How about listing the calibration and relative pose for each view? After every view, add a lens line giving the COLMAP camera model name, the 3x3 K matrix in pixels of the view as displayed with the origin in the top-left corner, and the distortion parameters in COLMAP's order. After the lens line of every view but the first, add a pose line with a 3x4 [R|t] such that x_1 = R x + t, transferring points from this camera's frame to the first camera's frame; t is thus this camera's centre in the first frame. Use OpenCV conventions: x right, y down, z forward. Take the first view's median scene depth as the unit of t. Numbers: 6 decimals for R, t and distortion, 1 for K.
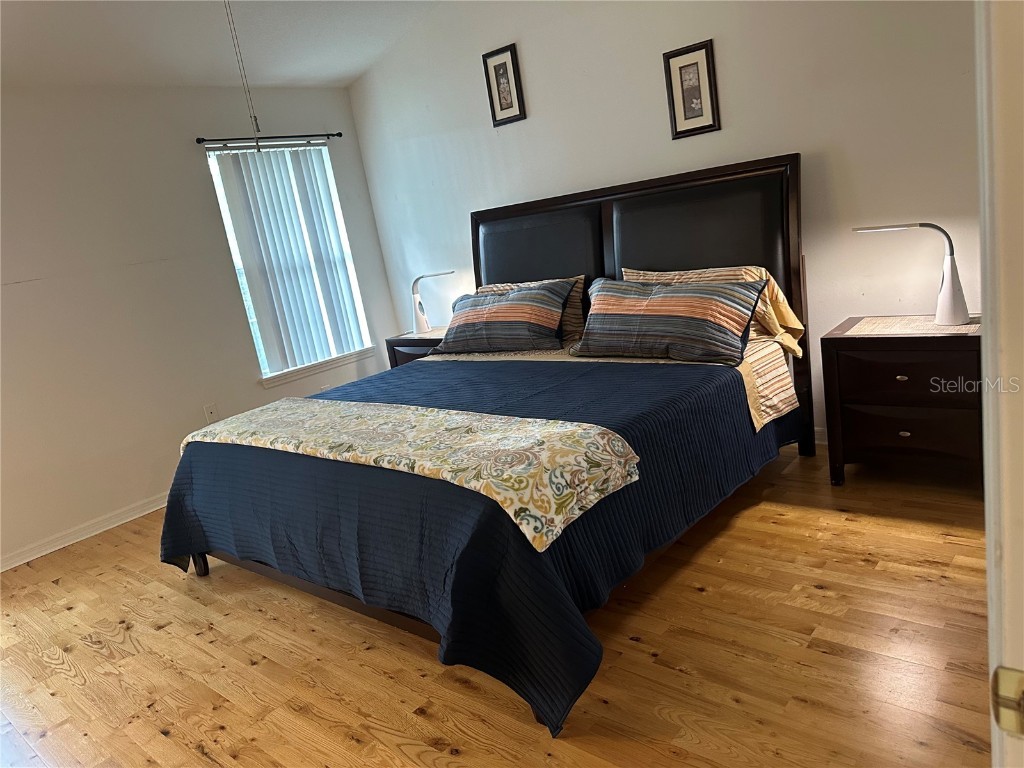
lens RADIAL K [[730.9, 0, 513.6], [0, 730.9, 378.2], [0, 0, 1]] dist [0.096121, -0.131593]
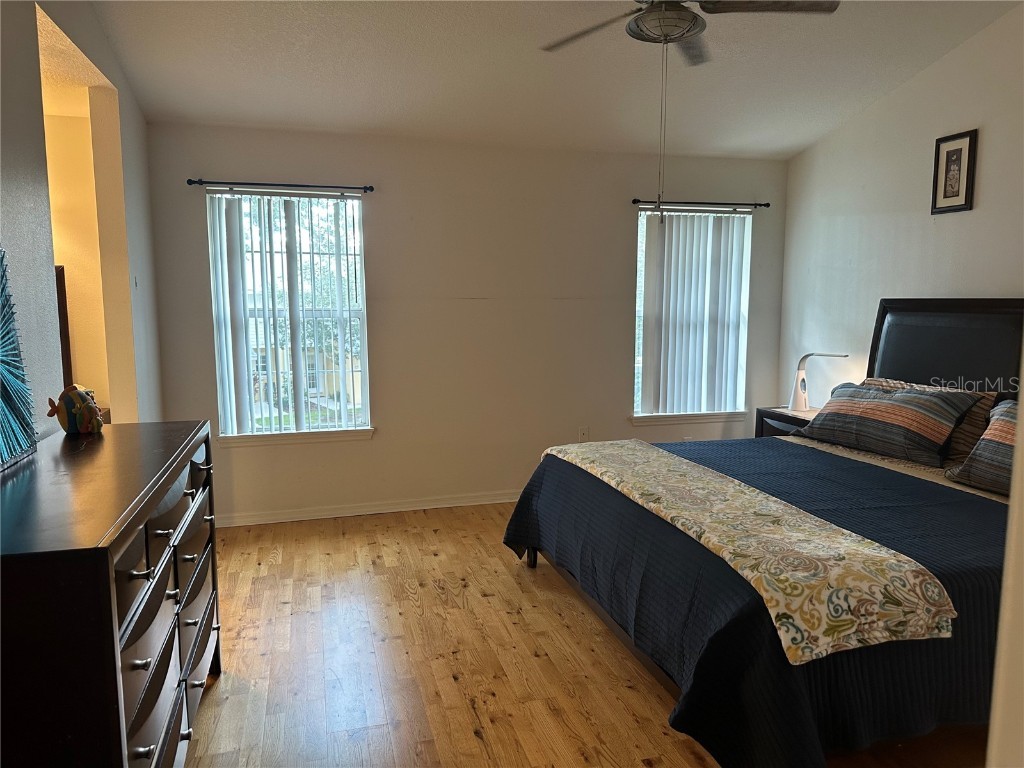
lens RADIAL K [[725.7, 0, 512.0], [0, 725.7, 384.0], [0, 0, 1]] dist [0.109517, -0.166173]
pose [[0.825774, 0.224443, -0.517419, 0.102728], [-0.252609, 0.967428, 0.016494, -0.029469], [0.504268, 0.117084, 0.855573, -0.041215]]
